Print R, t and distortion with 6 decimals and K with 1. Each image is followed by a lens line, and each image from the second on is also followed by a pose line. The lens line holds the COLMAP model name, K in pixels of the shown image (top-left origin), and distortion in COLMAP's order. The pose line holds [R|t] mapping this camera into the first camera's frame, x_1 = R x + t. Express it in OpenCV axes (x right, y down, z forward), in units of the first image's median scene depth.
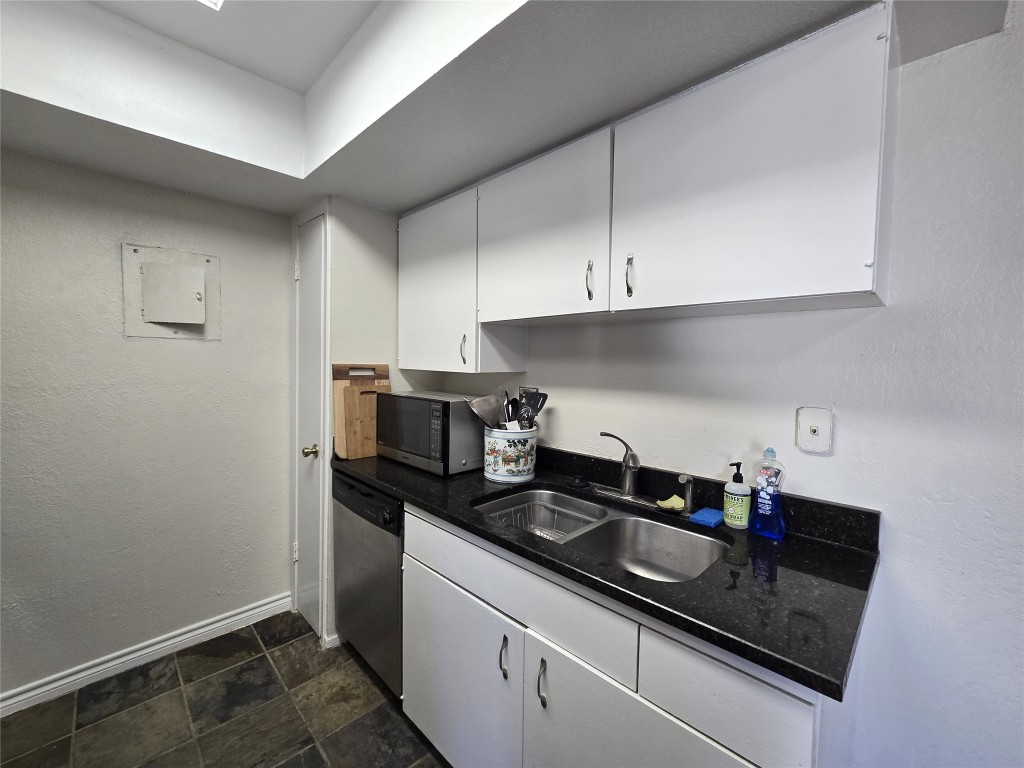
lens RADIAL K [[426.2, 0, 515.9], [0, 426.2, 381.0], [0, 0, 1]] dist [-0.003413, 0.001149]
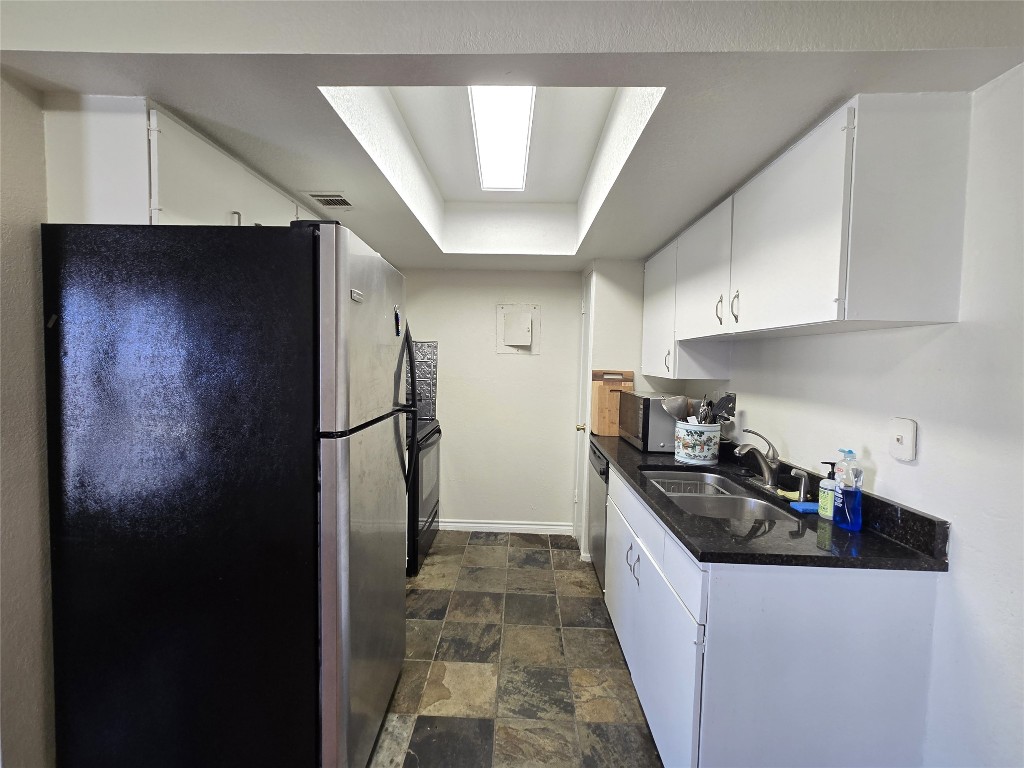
lens RADIAL K [[426.2, 0, 507.7], [0, 426.2, 383.3], [0, 0, 1]] dist [-0.003413, 0.001149]
pose [[0.694635, 0.040200, -0.718238, 0.496719], [-0.048649, 0.998777, 0.008851, 0.009018], [0.717715, 0.028793, 0.695741, -0.288209]]
